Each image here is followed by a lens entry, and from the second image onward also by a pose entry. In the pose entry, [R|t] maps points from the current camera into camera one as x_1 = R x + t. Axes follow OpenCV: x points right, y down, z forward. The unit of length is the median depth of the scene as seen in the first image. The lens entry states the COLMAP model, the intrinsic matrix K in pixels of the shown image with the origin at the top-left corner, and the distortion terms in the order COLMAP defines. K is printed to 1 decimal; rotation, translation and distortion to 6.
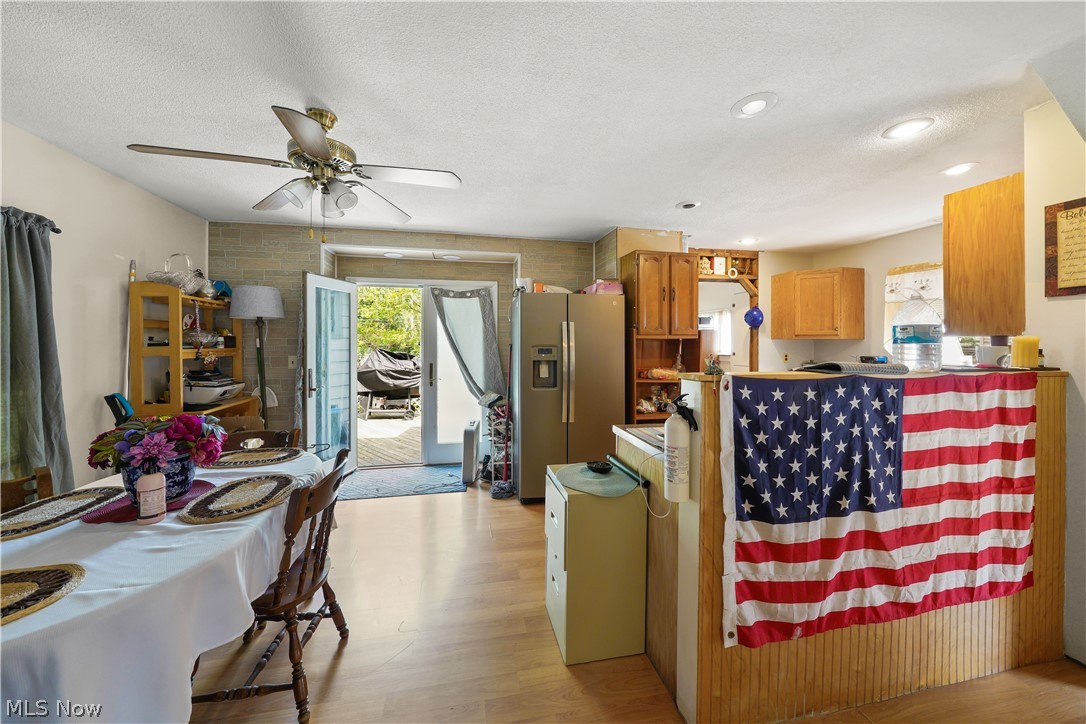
lens RADIAL K [[382.9, 0, 540.6], [0, 382.9, 343.7], [0, 0, 1]] dist [-0.000680, 0.000016]
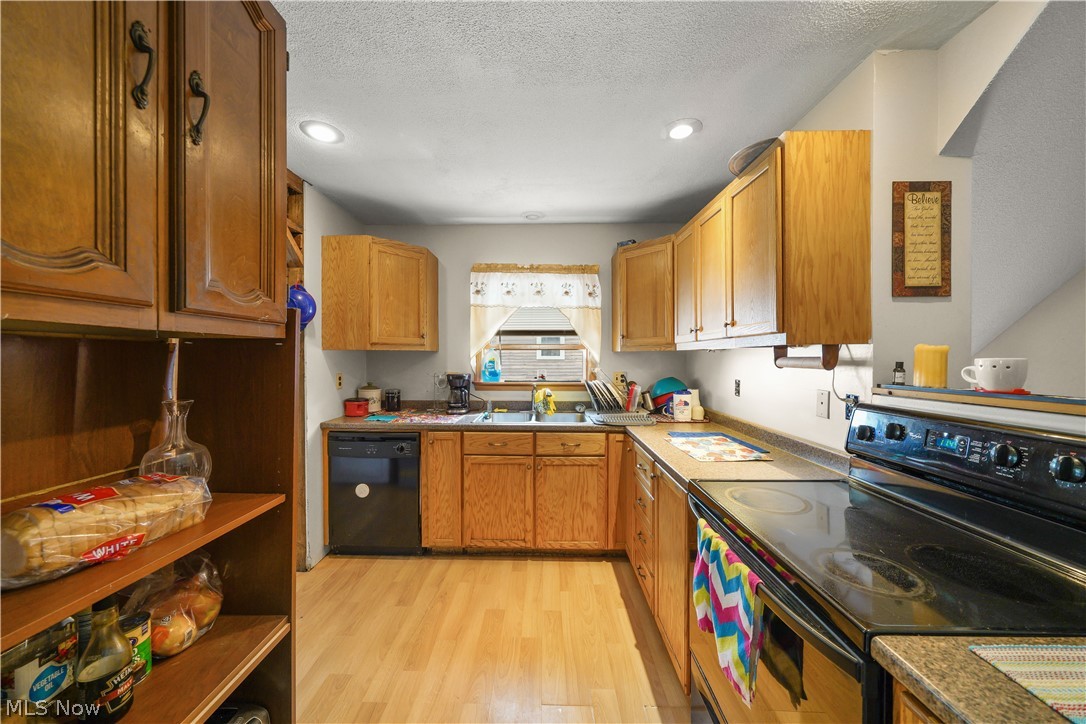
lens RADIAL K [[374.8, 0, 535.6], [0, 374.8, 358.6], [0, 0, 1]] dist [-0.008419, 0.000010]
pose [[0.232527, -0.003995, 0.972582, 0.424918], [0.004747, 0.999984, 0.002973, 0.001538], [-0.972578, 0.003925, 0.232542, 1.644089]]
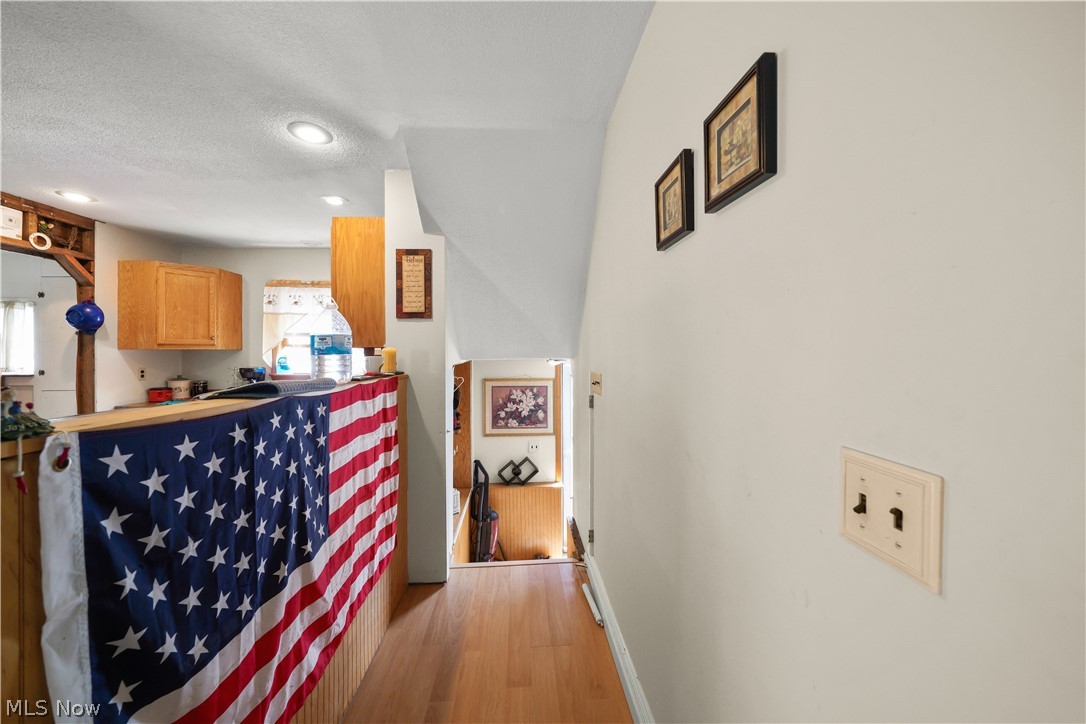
lens RADIAL K [[378.1, 0, 535.1], [0, 378.1, 350.8], [0, 0, 1]] dist [-0.008963, 0.000069]
pose [[0.168792, 0.001863, 0.985650, 0.137508], [0.007473, 0.999967, -0.003170, -0.003222], [-0.985623, 0.007901, 0.168773, 0.337734]]
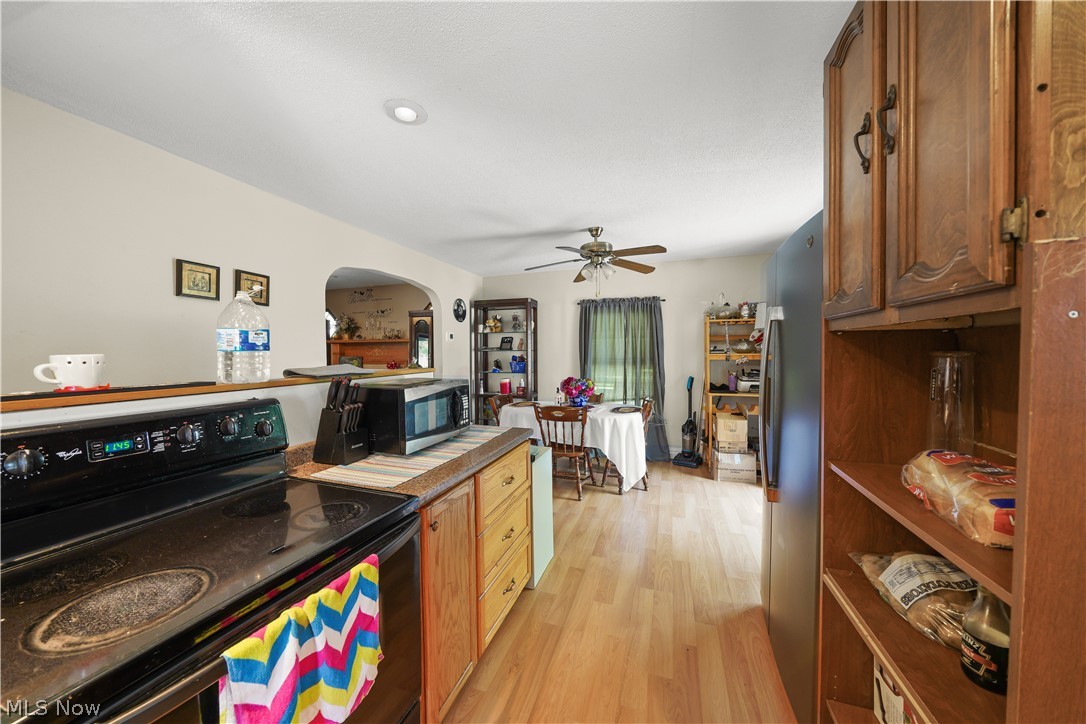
lens RADIAL K [[374.8, 0, 535.6], [0, 374.8, 358.6], [0, 0, 1]] dist [-0.008419, 0.000010]
pose [[-0.524831, 0.018890, -0.850997, 1.326113], [0.003733, 0.999795, 0.019891, 0.004297], [0.851199, 0.007263, -0.524794, 1.960809]]
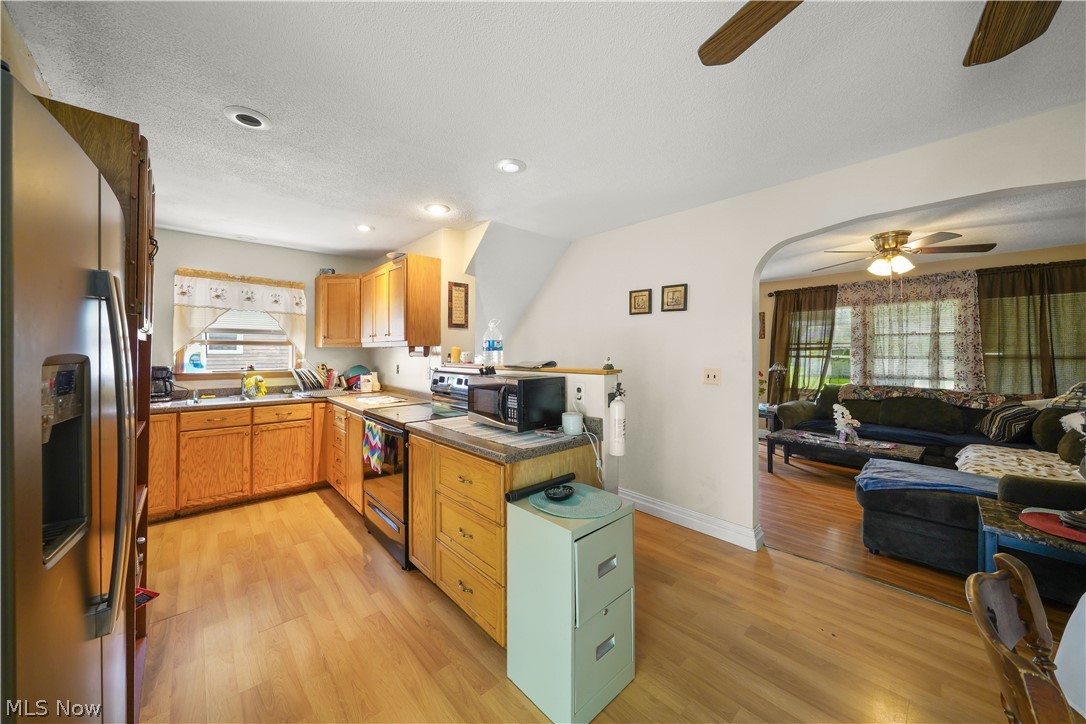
lens RADIAL K [[380.1, 0, 532.2], [0, 380.1, 347.7], [0, 0, 1]] dist [-0.006804, 0.000133]
pose [[-0.496401, 0.008514, 0.868052, -0.639563], [0.001879, 0.999960, -0.008733, 0.002131], [-0.868091, -0.002704, -0.496397, 1.705164]]
